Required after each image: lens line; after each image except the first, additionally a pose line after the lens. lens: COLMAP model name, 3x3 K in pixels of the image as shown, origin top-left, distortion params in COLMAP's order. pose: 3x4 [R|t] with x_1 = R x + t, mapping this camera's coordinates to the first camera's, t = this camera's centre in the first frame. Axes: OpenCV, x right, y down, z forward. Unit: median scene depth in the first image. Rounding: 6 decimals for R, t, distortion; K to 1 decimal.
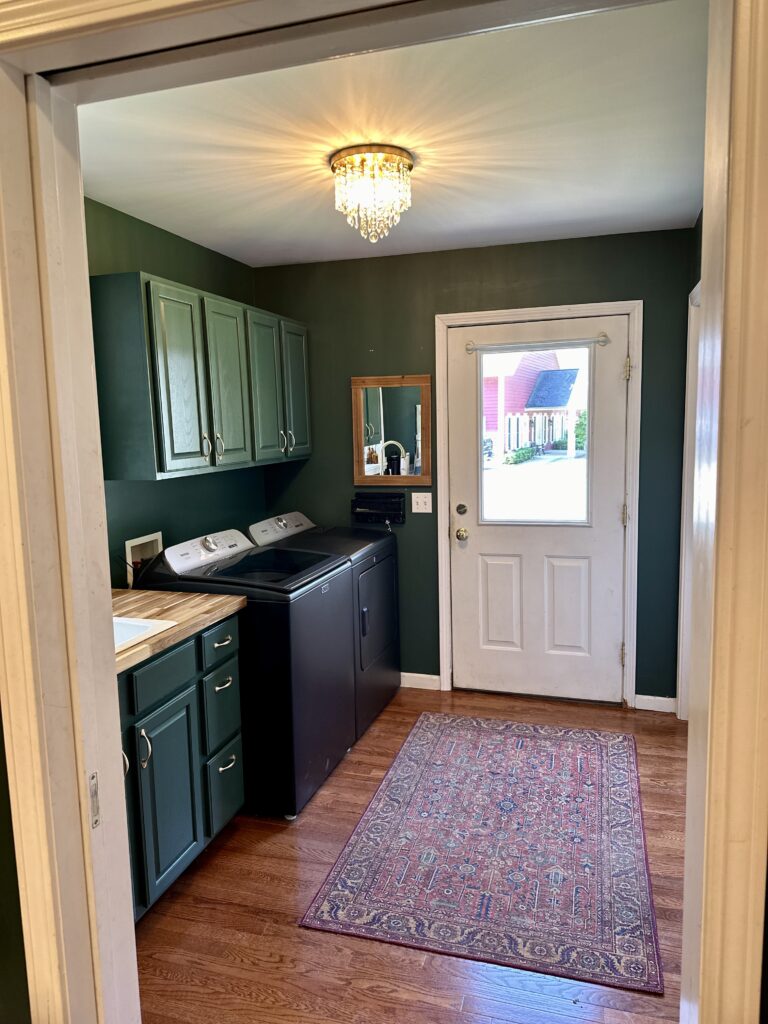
lens RADIAL K [[725.2, 0, 384.0], [0, 725.2, 512.0], [0, 0, 1]] dist [0.011384, -0.002807]
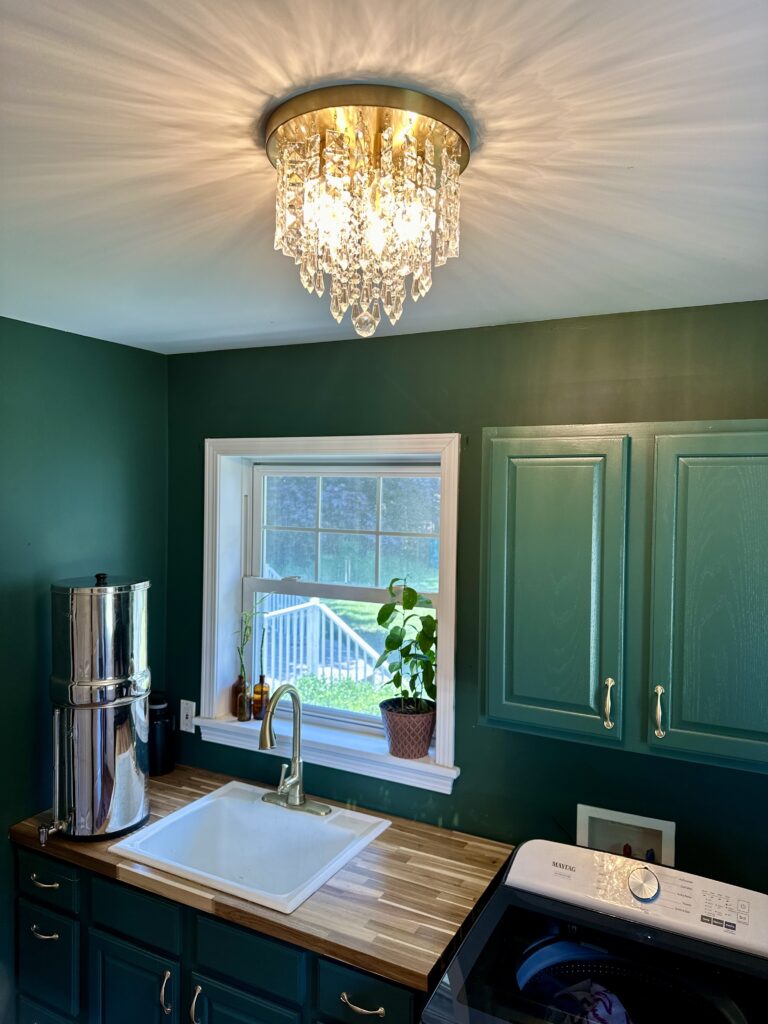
lens RADIAL K [[725.2, 0, 384.0], [0, 725.2, 512.0], [0, 0, 1]] dist [0.011384, -0.002807]
pose [[-0.178882, 0.039143, -0.983092, 0.399059], [-0.136160, 0.988609, 0.064138, -0.300880], [0.974403, 0.145331, -0.171515, 1.110356]]
